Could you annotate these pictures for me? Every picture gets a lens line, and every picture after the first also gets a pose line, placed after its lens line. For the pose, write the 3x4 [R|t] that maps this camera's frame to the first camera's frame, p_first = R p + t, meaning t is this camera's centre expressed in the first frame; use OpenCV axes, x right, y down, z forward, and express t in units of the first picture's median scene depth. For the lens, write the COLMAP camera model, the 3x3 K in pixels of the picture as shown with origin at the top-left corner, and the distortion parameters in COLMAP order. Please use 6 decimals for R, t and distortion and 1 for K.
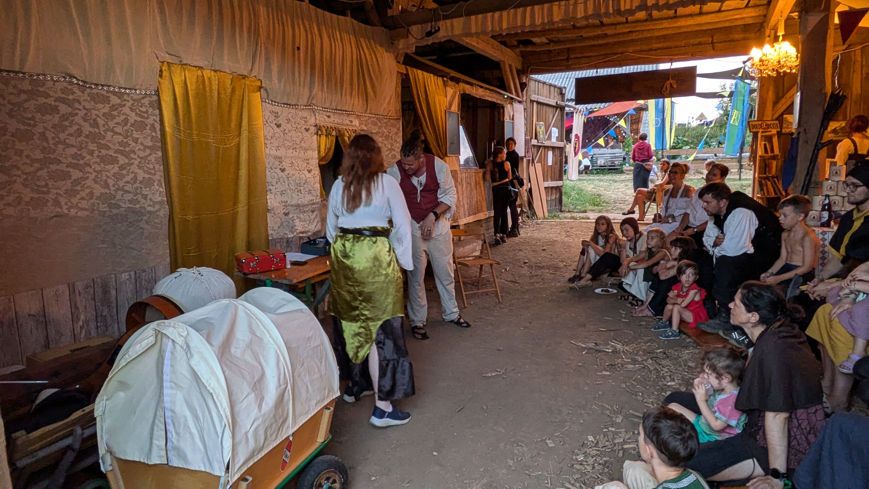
lens RADIAL K [[554.1, 0, 428.5], [0, 554.1, 243.8], [0, 0, 1]] dist [-0.001047, 0.003790]
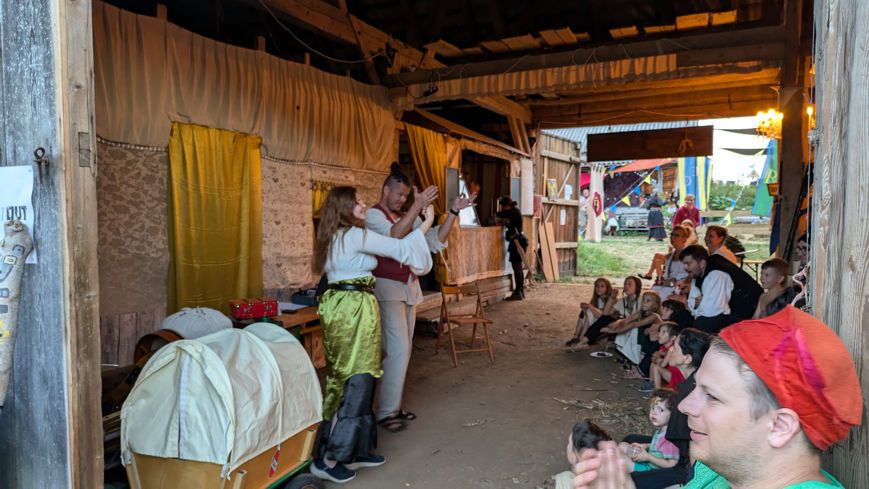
lens RADIAL K [[661.9, 0, 439.4], [0, 661.9, 246.7], [0, 0, 1]] dist [0.043221, -0.007889]
pose [[0.999665, 0.025703, -0.002928, 0.043206], [-0.025868, 0.994442, -0.102057, 0.029621], [0.000288, 0.102099, 0.994774, -0.227071]]
